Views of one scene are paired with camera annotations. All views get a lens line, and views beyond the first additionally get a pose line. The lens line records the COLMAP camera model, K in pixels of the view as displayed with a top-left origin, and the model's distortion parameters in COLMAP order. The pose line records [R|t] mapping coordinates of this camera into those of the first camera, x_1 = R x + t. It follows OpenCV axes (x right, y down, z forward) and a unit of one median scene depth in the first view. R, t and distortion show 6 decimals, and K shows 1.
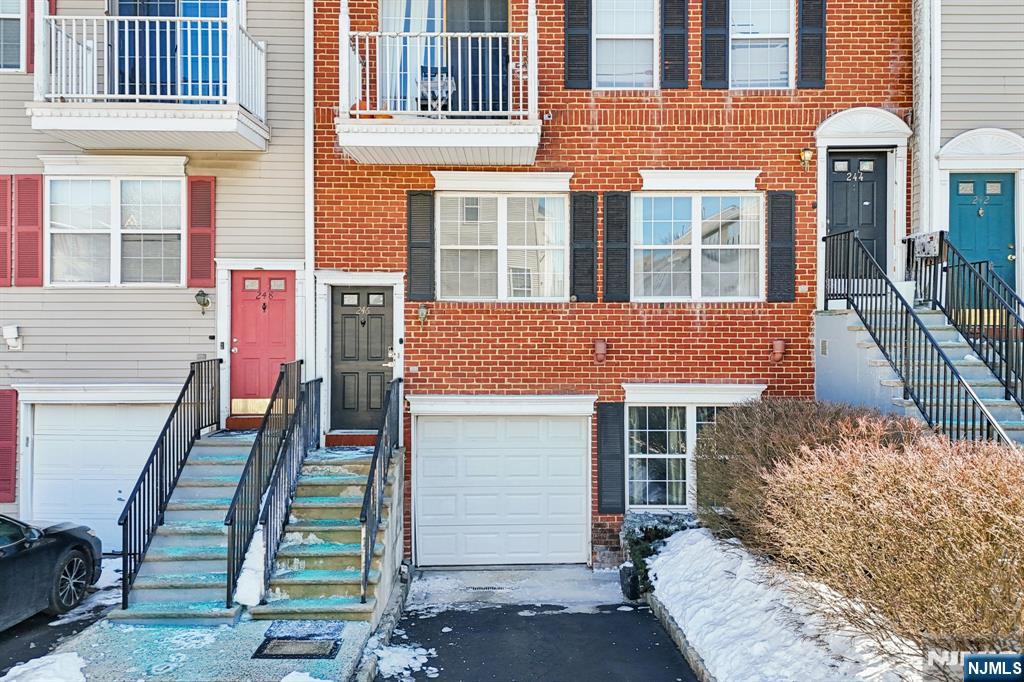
lens RADIAL K [[749.6, 0, 512.3], [0, 749.6, 331.8], [0, 0, 1]] dist [0.071321, -0.067151]
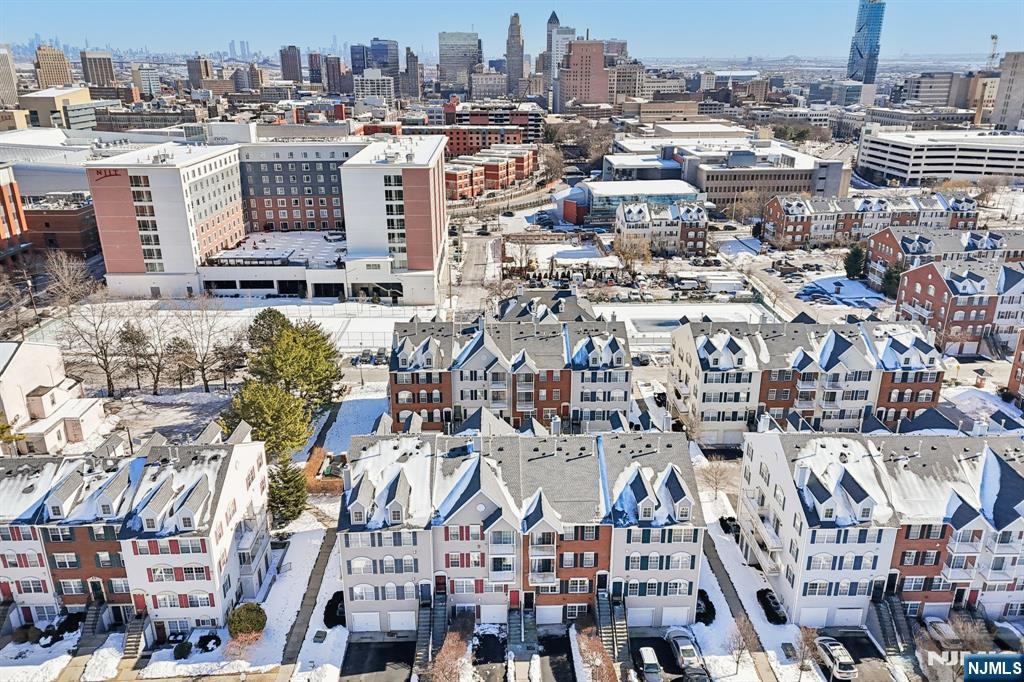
lens RADIAL K [[749.6, 0, 518.2], [0, 749.6, 340.2], [0, 0, 1]] dist [0.071321, -0.067151]
pose [[0.999878, -0.004318, 0.014990, -0.393563], [-0.001193, 0.936953, 0.349453, -4.605798], [-0.015554, -0.349429, 0.936834, -4.630800]]
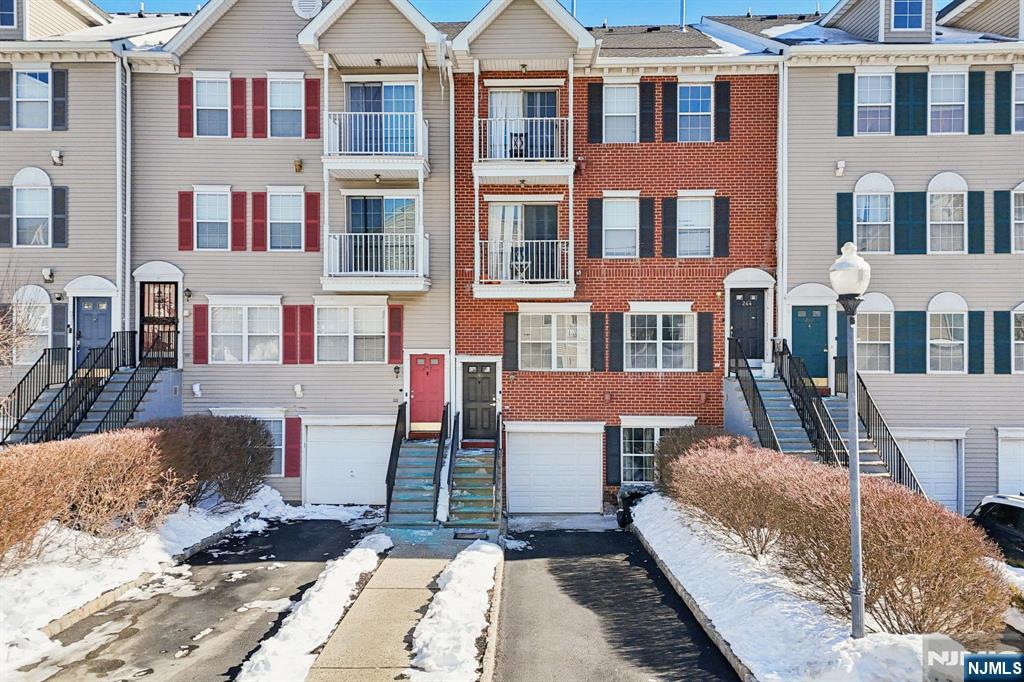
lens RADIAL K [[749.6, 0, 507.3], [0, 749.6, 335.6], [0, 0, 1]] dist [0.071321, -0.067151]
pose [[0.999290, 0.000076, -0.037664, -0.060338], [0.000002, 0.999998, 0.002070, -0.133005], [0.037664, -0.002068, 0.999288, -0.867003]]
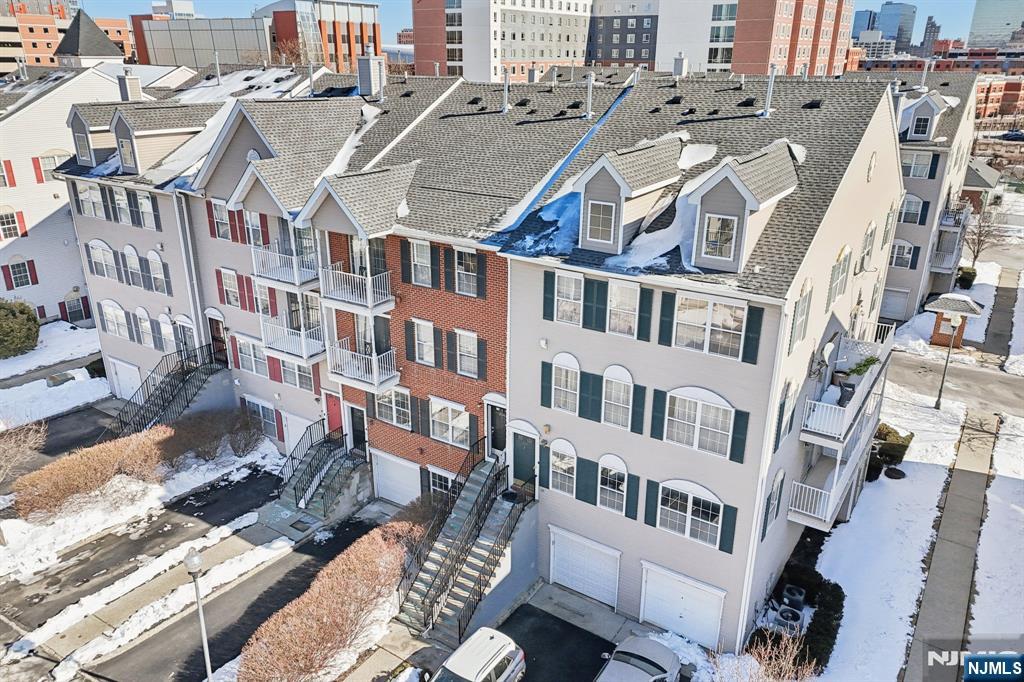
lens RADIAL K [[749.6, 0, 510.9], [0, 749.6, 342.2], [0, 0, 1]] dist [0.071321, -0.067151]
pose [[0.823125, 0.205168, -0.529501, 1.753517], [-0.001648, 0.933309, 0.359071, -1.325971], [0.567858, -0.294688, 0.768568, -0.795742]]
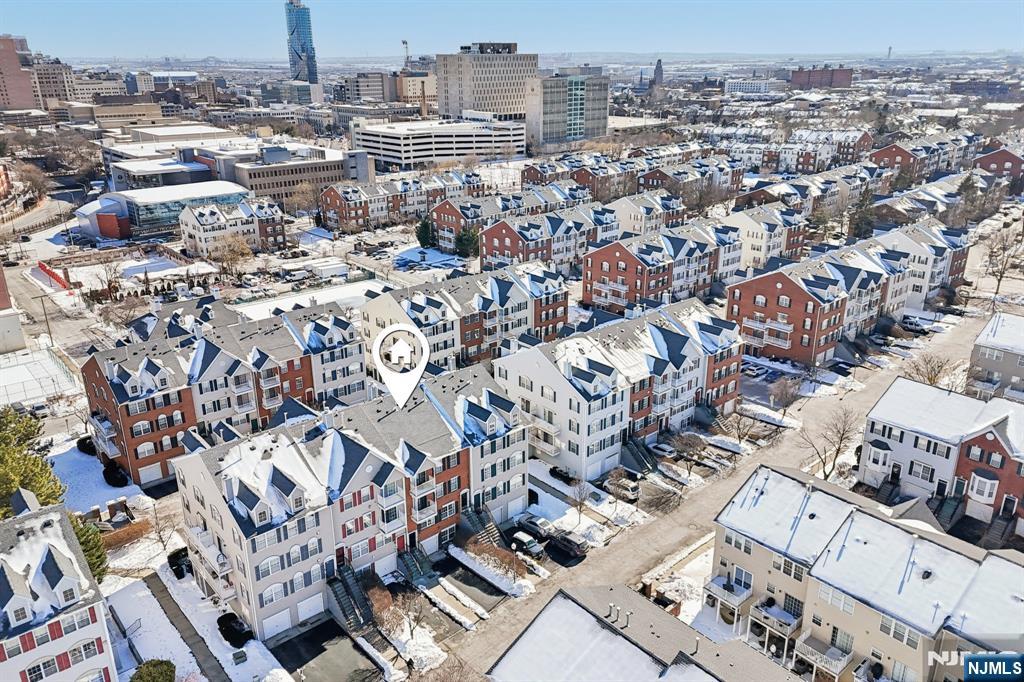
lens RADIAL K [[749.6, 0, 520.5], [0, 749.6, 340.1], [0, 0, 1]] dist [0.071321, -0.067151]
pose [[0.762748, -0.227922, 0.605200, -3.536267], [0.003332, 0.937207, 0.348758, -4.534389], [-0.646687, -0.263998, 0.715612, -4.644415]]
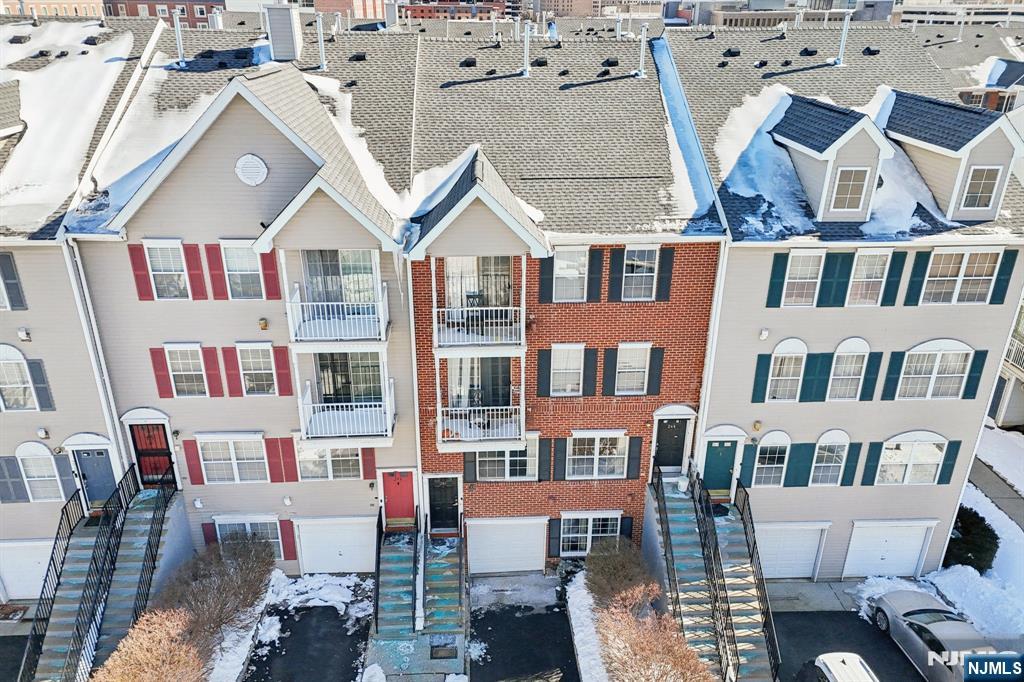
lens RADIAL K [[749.6, 0, 512.8], [0, 749.6, 341.4], [0, 0, 1]] dist [0.071321, -0.067151]
pose [[0.999412, -0.008461, 0.033213, -0.066965], [-0.006110, 0.909549, 0.415552, -1.333506], [-0.033725, -0.415510, 0.908963, -0.834777]]
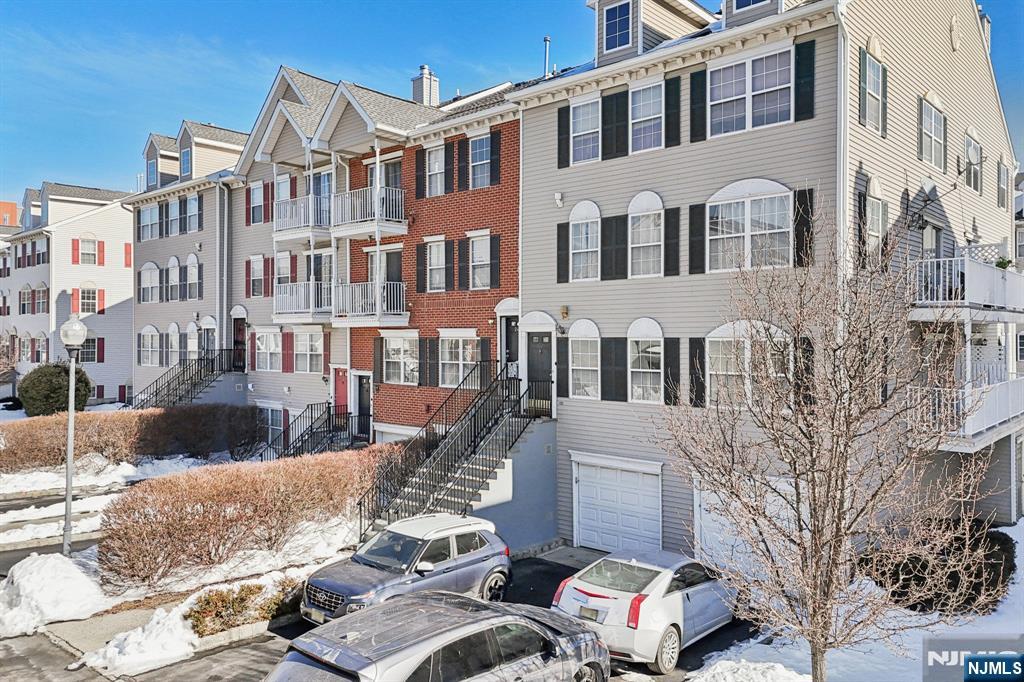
lens RADIAL K [[749.6, 0, 512.4], [0, 749.6, 332.8], [0, 0, 1]] dist [0.071321, -0.067151]
pose [[0.732210, -0.003671, -0.681069, 1.832521], [0.003580, 0.999992, -0.001541, -0.196755], [0.681069, -0.001310, 0.732218, -0.467969]]
